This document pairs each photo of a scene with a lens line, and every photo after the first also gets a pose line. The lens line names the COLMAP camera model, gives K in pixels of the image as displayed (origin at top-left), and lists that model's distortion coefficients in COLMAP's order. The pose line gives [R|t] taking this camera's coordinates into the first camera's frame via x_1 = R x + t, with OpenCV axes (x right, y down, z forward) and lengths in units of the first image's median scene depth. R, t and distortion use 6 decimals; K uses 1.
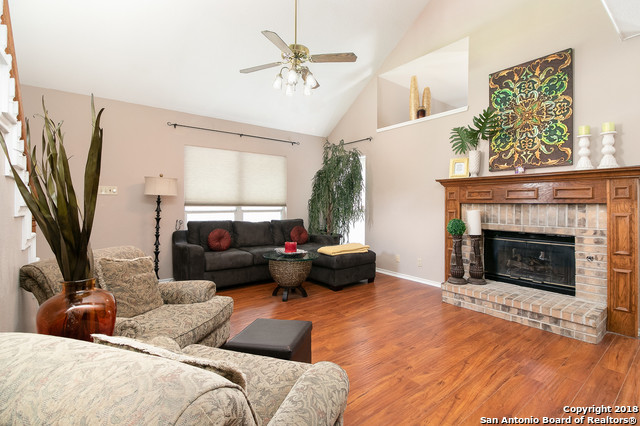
lens RADIAL K [[299.5, 0, 325.4], [0, 299.5, 211.0], [0, 0, 1]] dist [0.011016, -0.004977]
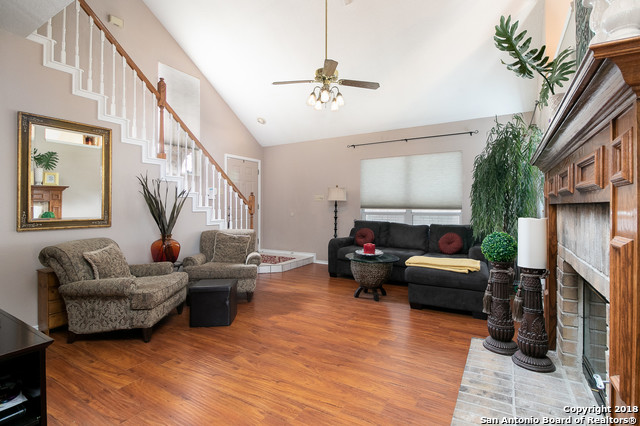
lens RADIAL K [[310.3, 0, 318.7], [0, 310.3, 208.4], [0, 0, 1]] dist [-0.000814, 0.000026]
pose [[0.351015, 0.002485, -0.936366, 0.886644], [-0.023203, 0.999712, -0.006045, -0.006074], [0.936082, 0.023849, 0.350972, 0.499775]]
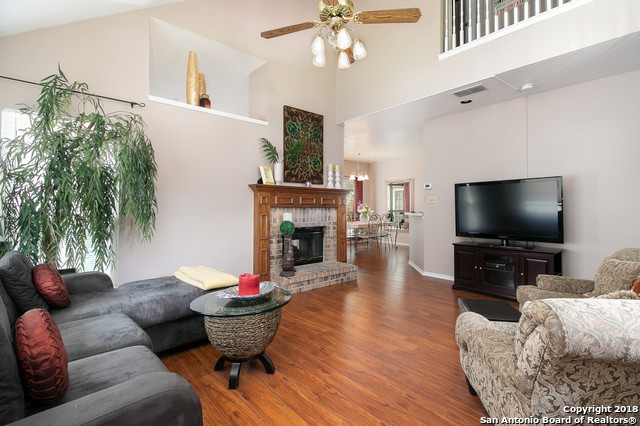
lens RADIAL K [[299.5, 0, 326.1], [0, 299.5, 209.7], [0, 0, 1]] dist [0.011016, -0.004977]
pose [[-0.071169, -0.006104, 0.997446, -0.756761], [0.024612, 0.999666, 0.007874, -0.021233], [-0.997161, 0.025110, -0.070995, 0.963211]]
